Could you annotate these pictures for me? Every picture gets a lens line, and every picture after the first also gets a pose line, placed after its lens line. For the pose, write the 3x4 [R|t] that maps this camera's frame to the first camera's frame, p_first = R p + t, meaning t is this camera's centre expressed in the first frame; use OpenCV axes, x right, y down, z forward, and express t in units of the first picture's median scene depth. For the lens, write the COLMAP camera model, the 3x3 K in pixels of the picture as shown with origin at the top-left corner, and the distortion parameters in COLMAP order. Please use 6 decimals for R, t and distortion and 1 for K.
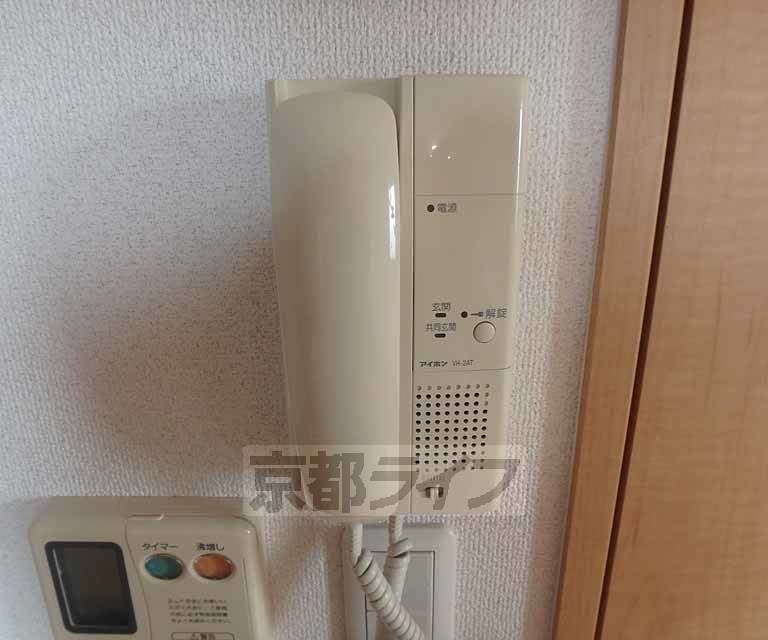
lens RADIAL K [[530.1, 0, 382.1], [0, 530.1, 318.9], [0, 0, 1]] dist [-0.012512, -0.002652]
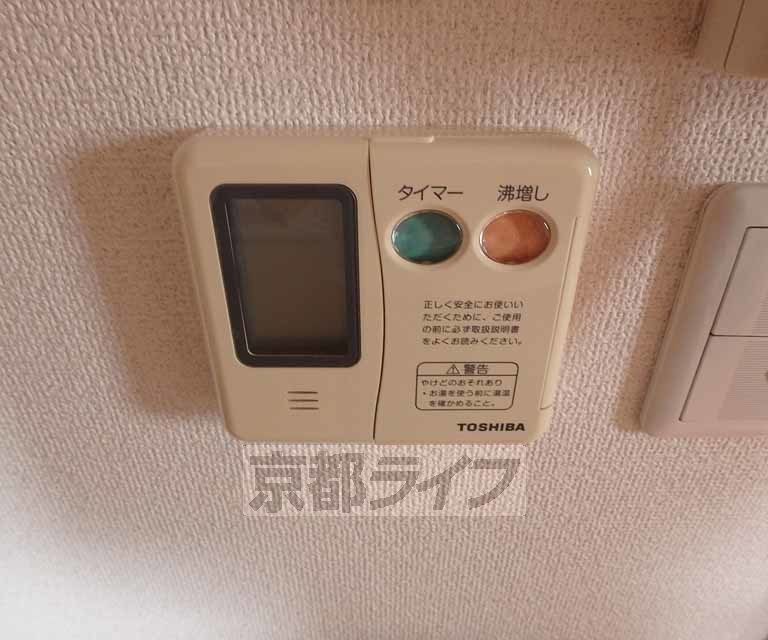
lens RADIAL K [[530.1, 0, 385.9], [0, 530.1, 320.3], [0, 0, 1]] dist [-0.012512, -0.002652]
pose [[0.999509, -0.000786, 0.031329, -0.463456], [-0.006177, 0.975130, 0.221550, 0.420218], [-0.030724, -0.221634, 0.974646, 0.423857]]
